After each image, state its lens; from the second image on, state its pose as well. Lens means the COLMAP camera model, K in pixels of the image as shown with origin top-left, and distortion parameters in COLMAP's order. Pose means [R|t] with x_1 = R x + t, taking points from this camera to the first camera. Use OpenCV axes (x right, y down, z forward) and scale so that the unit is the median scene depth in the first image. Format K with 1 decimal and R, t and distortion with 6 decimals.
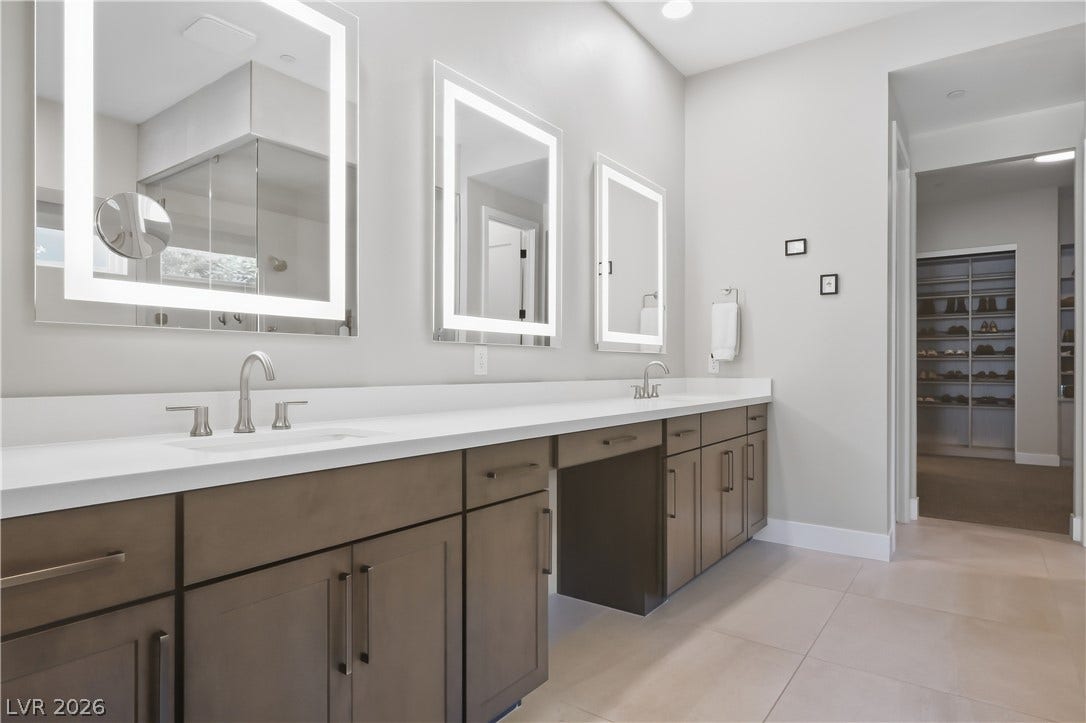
lens RADIAL K [[605.5, 0, 546.9], [0, 605.5, 364.3], [0, 0, 1]] dist [-0.003462, 0.000660]
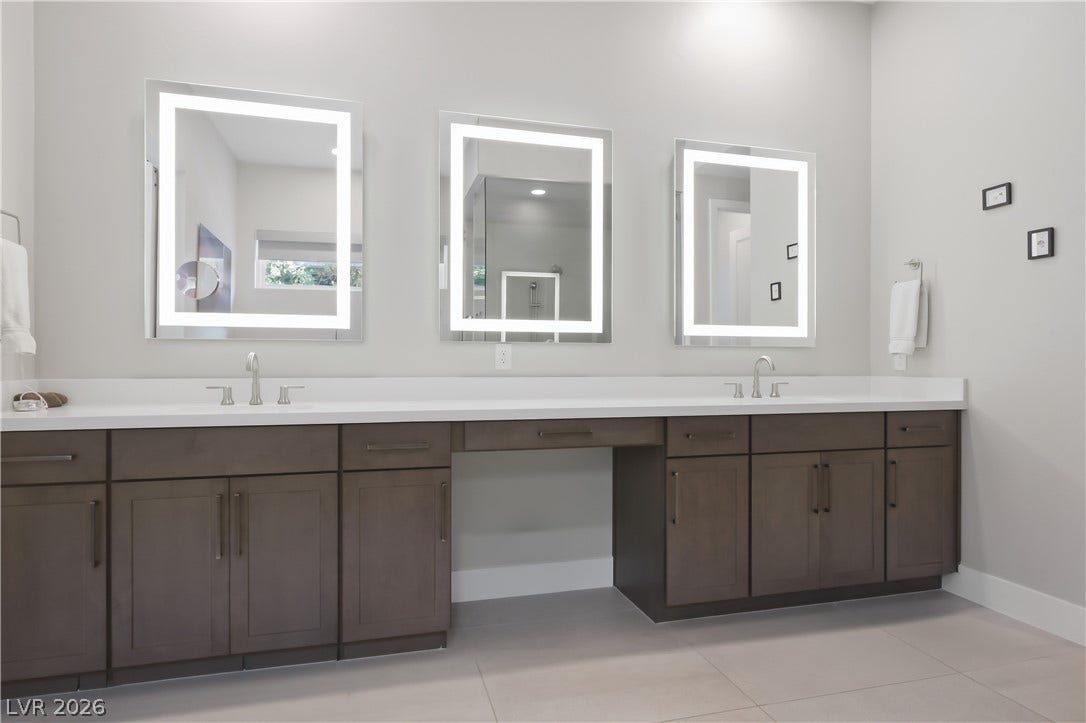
lens RADIAL K [[605.5, 0, 546.9], [0, 605.5, 364.3], [0, 0, 1]] dist [-0.003462, 0.000660]
pose [[0.785465, -0.000304, -0.618906, 0.522992], [0.003192, 0.999989, 0.003560, 0.002811], [0.618898, -0.004771, 0.785457, 0.120690]]
